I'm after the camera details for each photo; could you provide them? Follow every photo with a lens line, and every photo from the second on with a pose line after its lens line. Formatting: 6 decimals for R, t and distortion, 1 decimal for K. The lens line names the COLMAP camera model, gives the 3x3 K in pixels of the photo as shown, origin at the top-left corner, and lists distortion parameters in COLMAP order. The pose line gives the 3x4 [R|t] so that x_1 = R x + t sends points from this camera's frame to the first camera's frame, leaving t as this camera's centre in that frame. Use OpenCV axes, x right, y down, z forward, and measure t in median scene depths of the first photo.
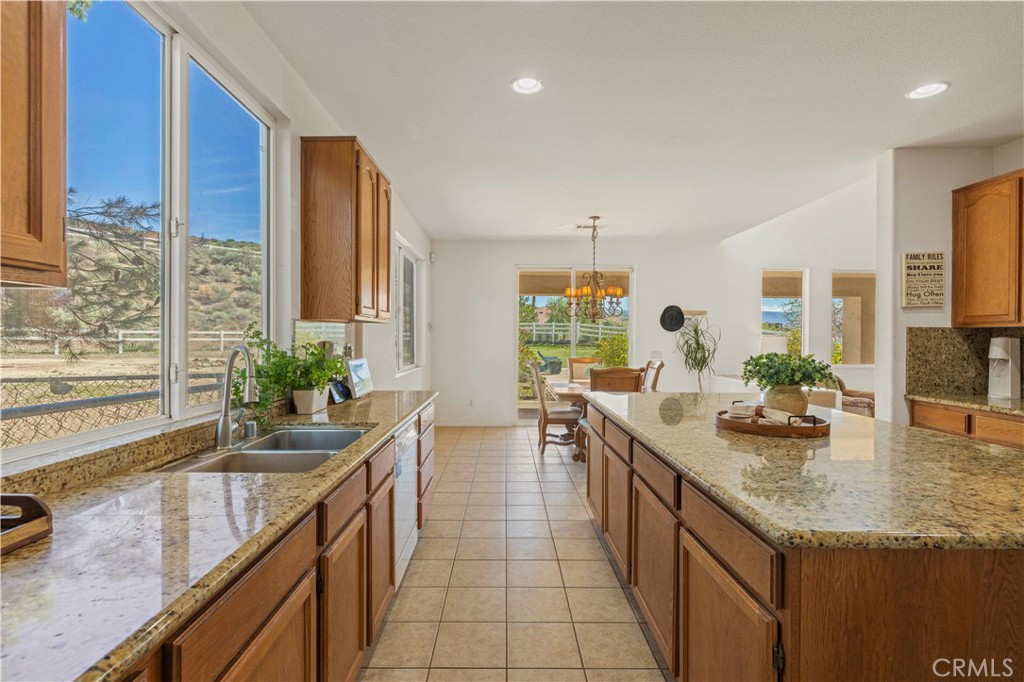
lens RADIAL K [[477.9, 0, 510.1], [0, 477.9, 338.4], [0, 0, 1]] dist [-0.000305, 0.000049]
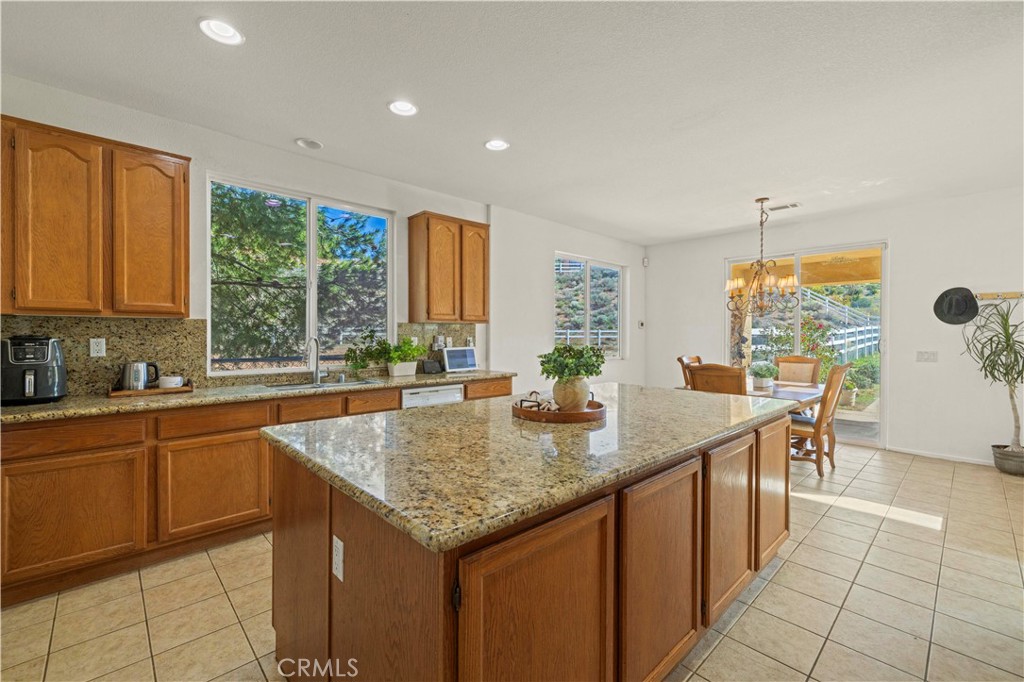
lens RADIAL K [[440.0, 0, 510.8], [0, 440.0, 338.1], [0, 0, 1]] dist [-0.002706, -0.000059]
pose [[0.679689, 0.002636, -0.733496, 0.367722], [0.000822, 0.999990, 0.004356, 0.002233], [0.733500, -0.003563, 0.679680, 0.072472]]
